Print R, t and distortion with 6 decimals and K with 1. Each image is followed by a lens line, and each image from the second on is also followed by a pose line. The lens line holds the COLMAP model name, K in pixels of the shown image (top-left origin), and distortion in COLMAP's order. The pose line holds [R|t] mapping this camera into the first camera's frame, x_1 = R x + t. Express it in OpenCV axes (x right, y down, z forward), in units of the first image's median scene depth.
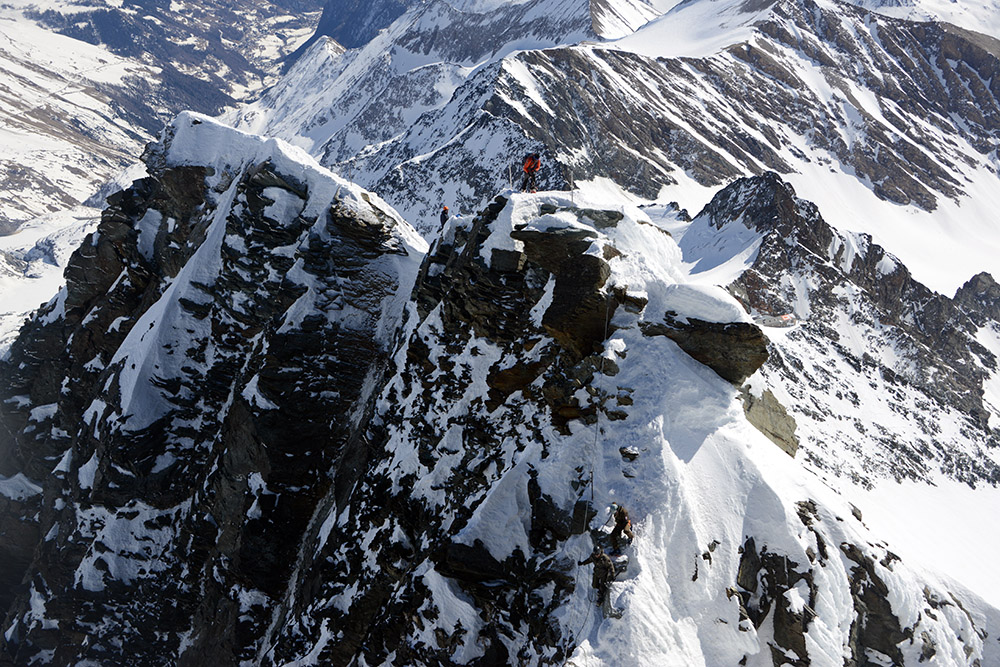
lens RADIAL K [[1399.2, 0, 498.9], [0, 1399.2, 333.1], [0, 0, 1]] dist [0.218685, 0.000000]
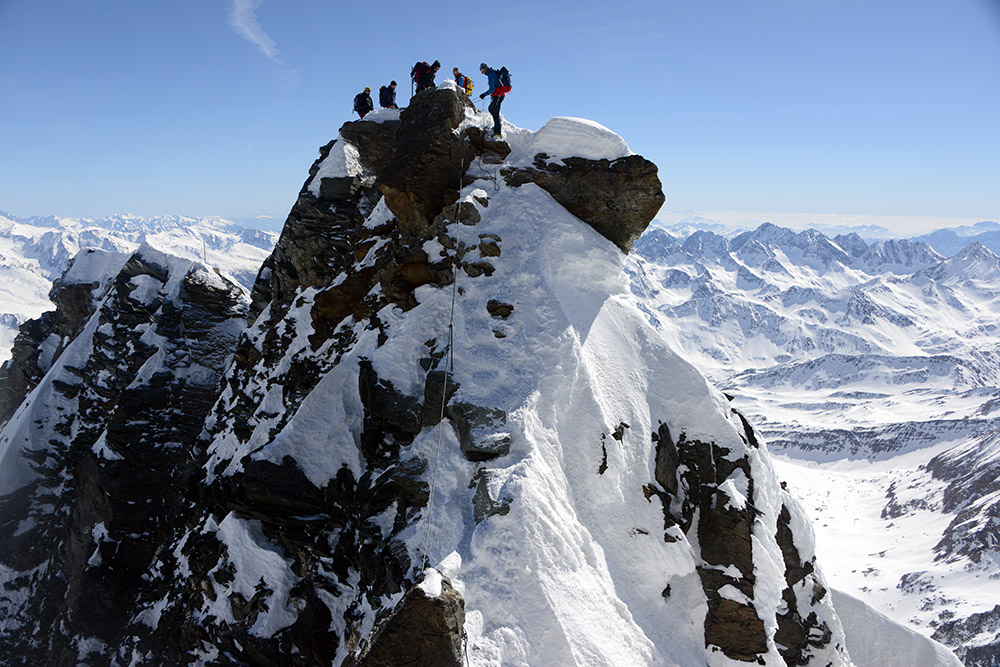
lens RADIAL K [[812.0, 0, 502.0], [0, 812.0, 331.2], [0, 0, 1]] dist [-0.137693, 0.069307]
pose [[0.981632, 0.009640, 0.190540, 0.012866], [0.039622, 0.966647, -0.253030, 0.187236], [-0.186624, 0.255931, 0.948510, 0.560991]]
